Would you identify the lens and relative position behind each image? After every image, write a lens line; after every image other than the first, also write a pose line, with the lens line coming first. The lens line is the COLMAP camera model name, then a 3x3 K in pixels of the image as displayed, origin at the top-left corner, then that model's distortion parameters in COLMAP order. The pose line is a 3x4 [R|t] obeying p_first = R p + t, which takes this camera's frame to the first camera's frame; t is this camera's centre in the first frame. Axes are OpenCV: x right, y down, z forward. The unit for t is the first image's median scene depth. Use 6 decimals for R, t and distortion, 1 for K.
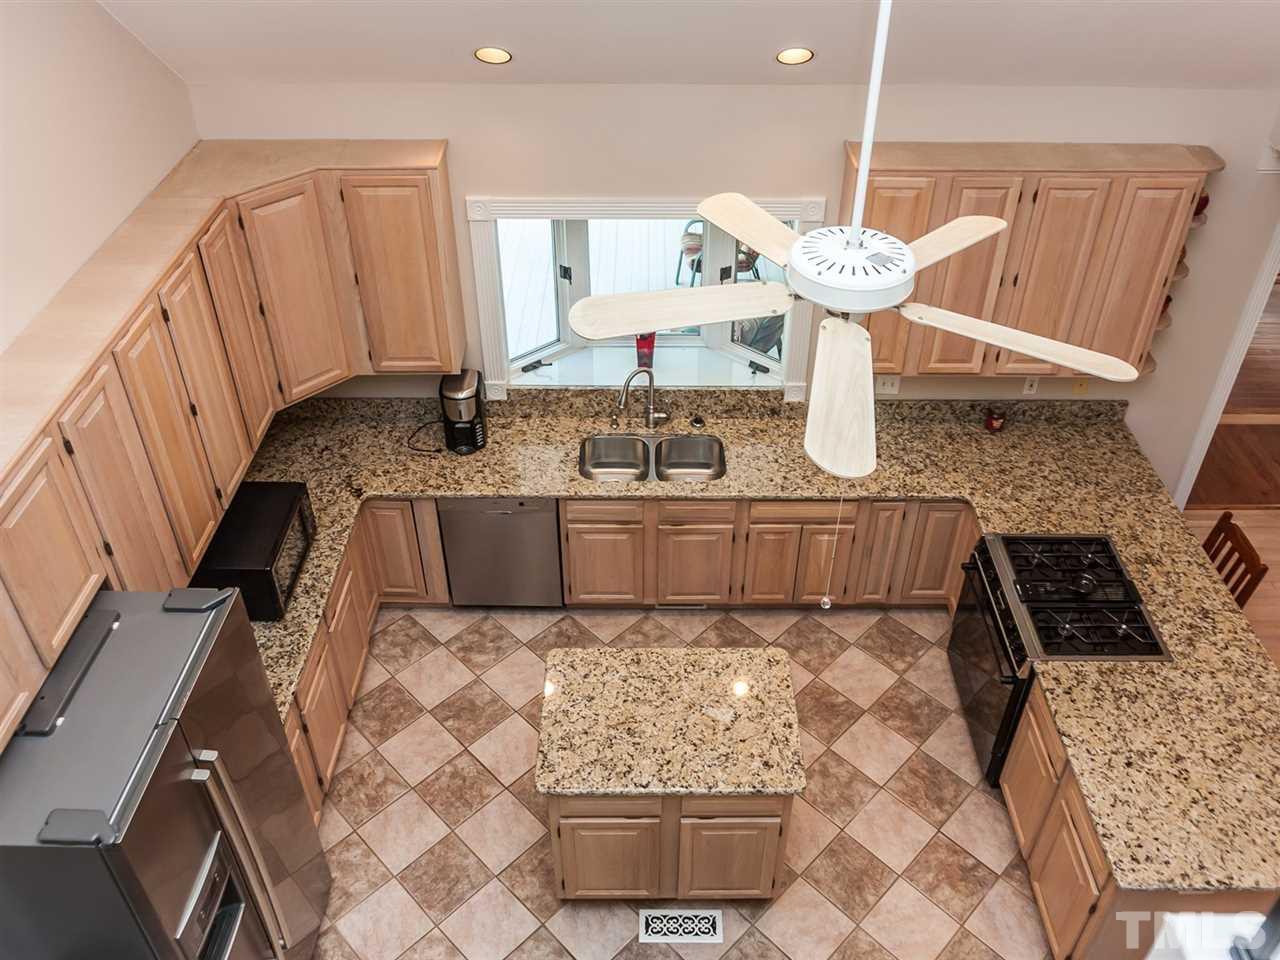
lens RADIAL K [[1061.8, 0, 644.3], [0, 1061.8, 434.1], [0, 0, 1]] dist [-0.003696, 0.004384]
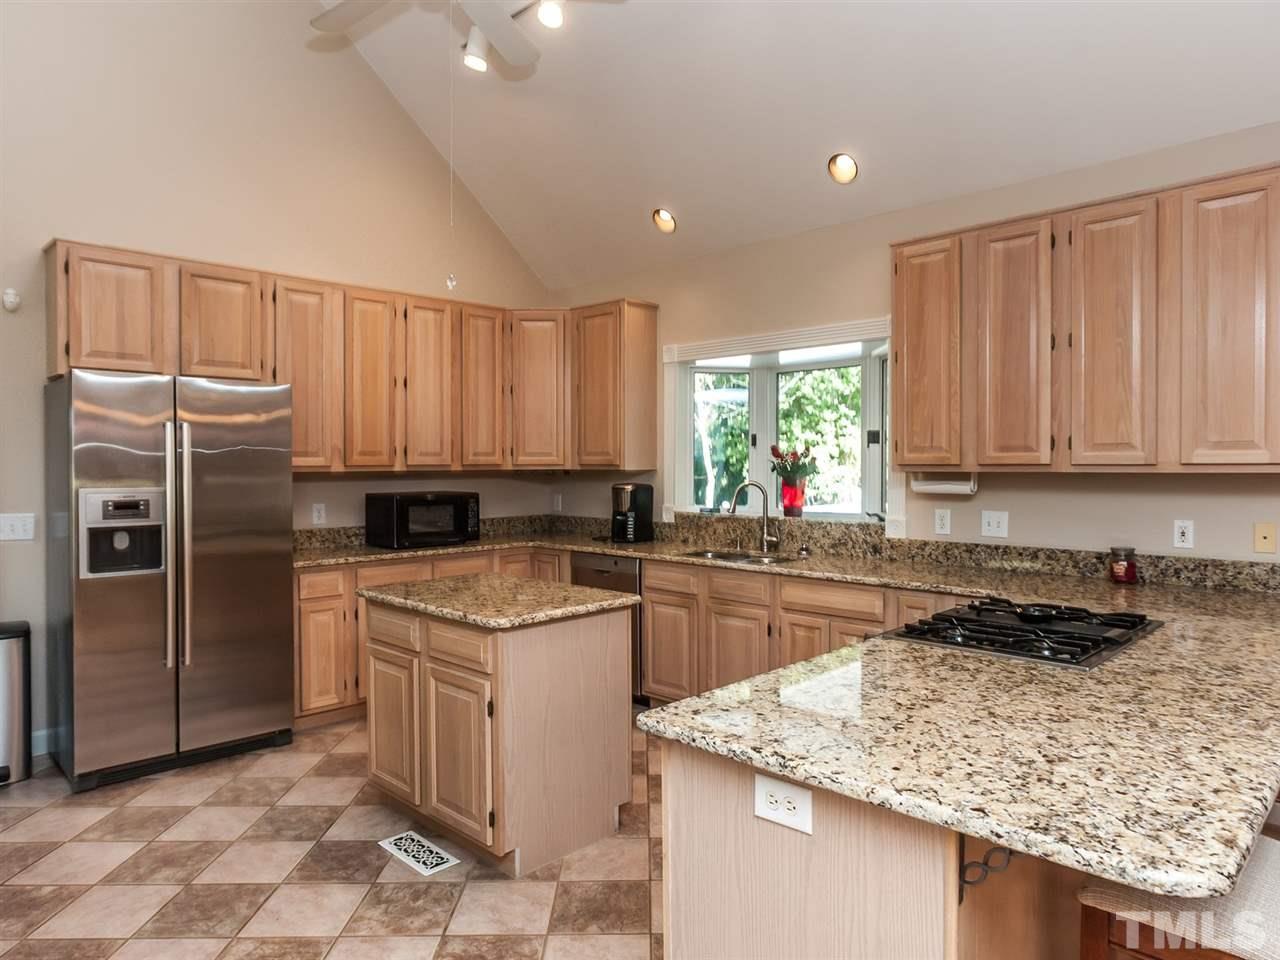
lens RADIAL K [[809.0, 0, 646.3], [0, 809.0, 469.9], [0, 0, 1]] dist [-0.001636, -0.002307]
pose [[0.716898, 0.004342, -0.697164, 0.600273], [-0.412661, 0.808637, -0.419306, 0.390332], [0.561932, 0.588292, 0.581502, 0.506724]]
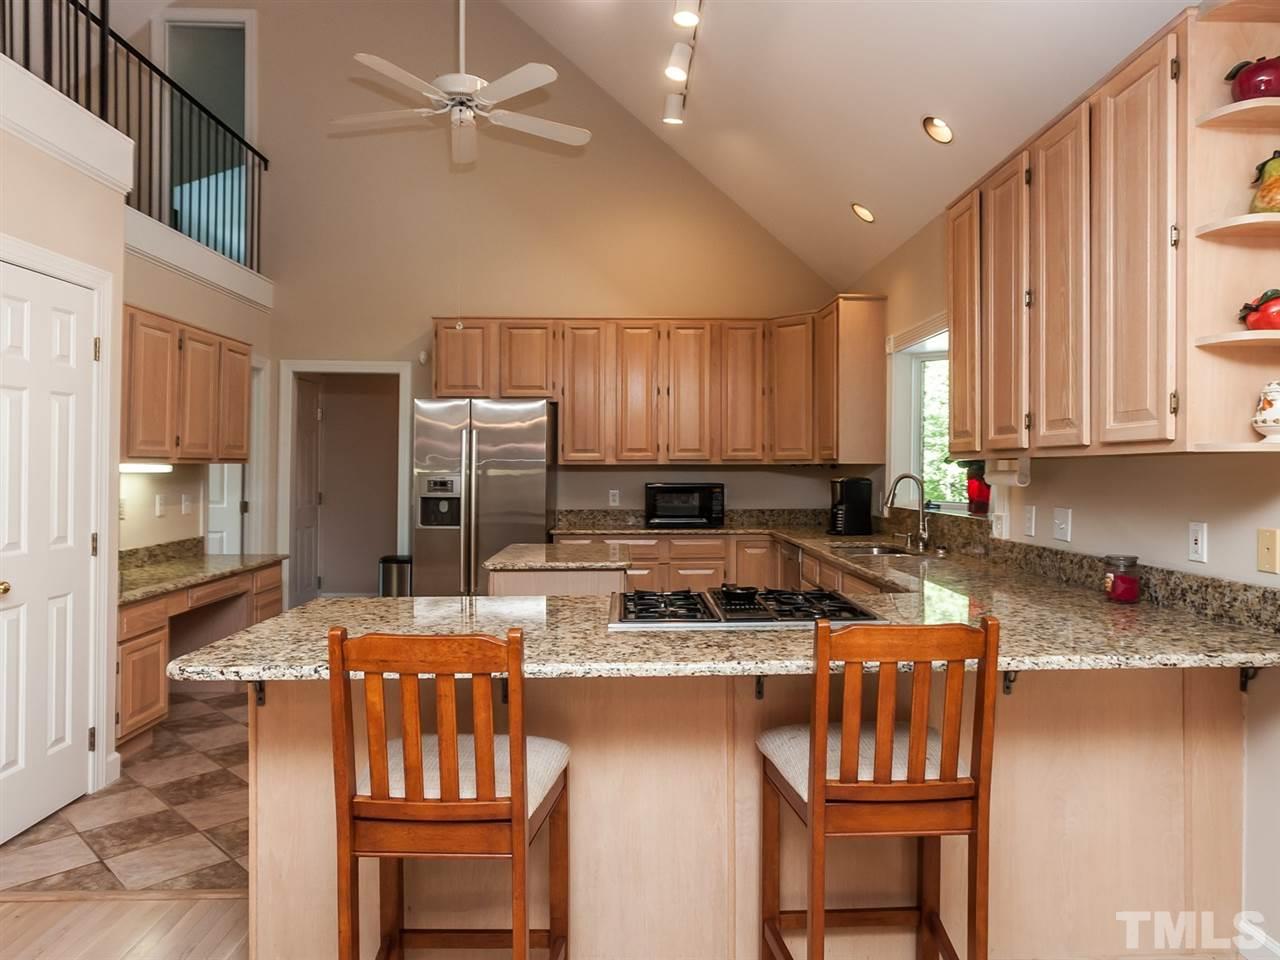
lens RADIAL K [[834.6, 0, 645.0], [0, 834.6, 468.2], [0, 0, 1]] dist [-0.001657, 0.005046]
pose [[0.033953, -0.000886, -0.999423, 0.960509], [-0.594876, 0.803545, -0.020922, 0.125442], [0.803100, 0.595243, 0.026756, 0.894440]]
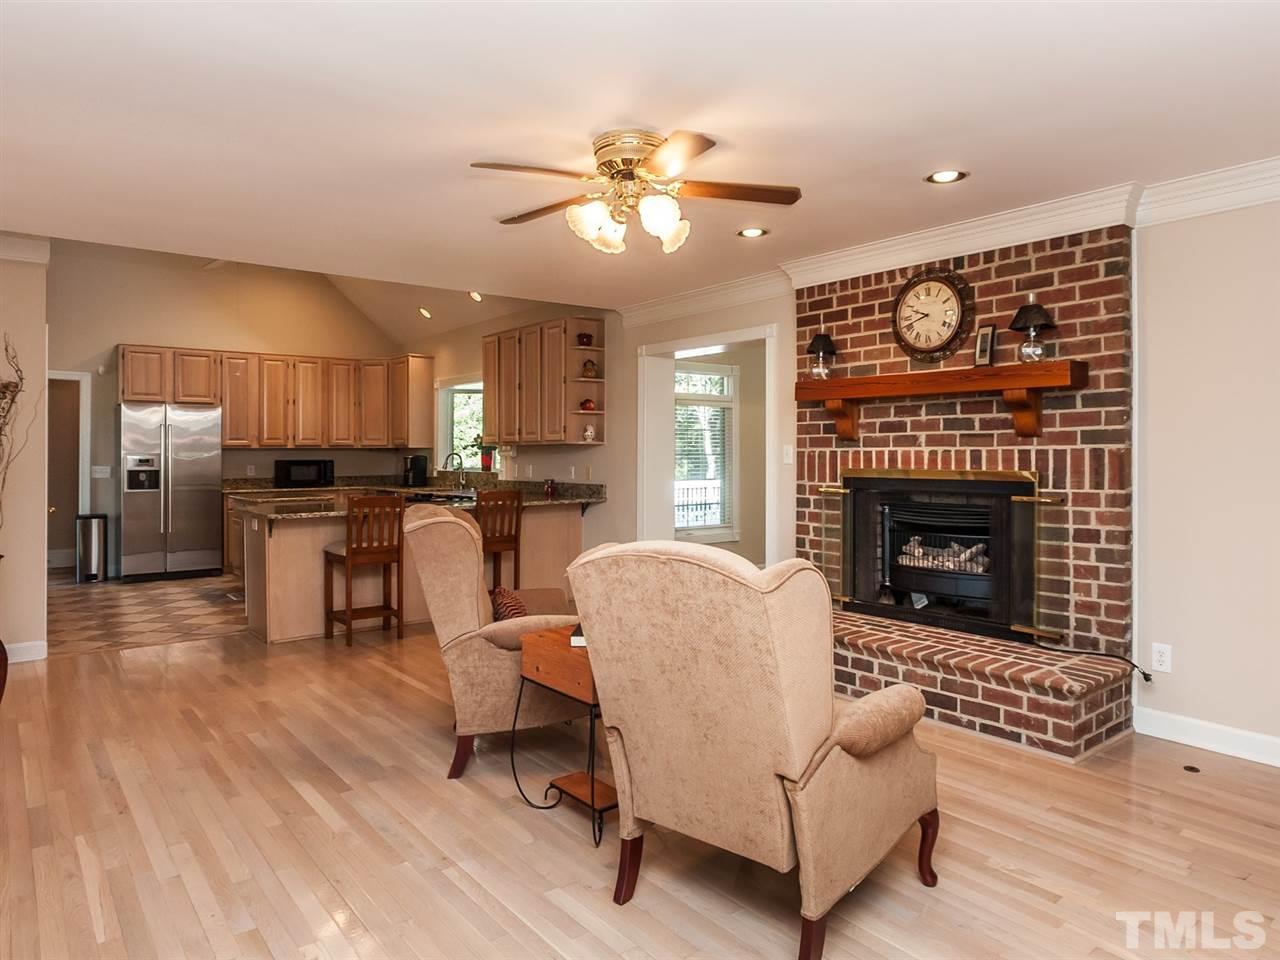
lens RADIAL K [[809.0, 0, 618.2], [0, 809.0, 455.4], [0, 0, 1]] dist [-0.001636, -0.002307]
pose [[0.613031, 0.000320, -0.790059, 1.748319], [-0.467670, 0.806127, -0.362553, 0.446071], [0.636771, 0.591743, 0.494330, 0.474964]]
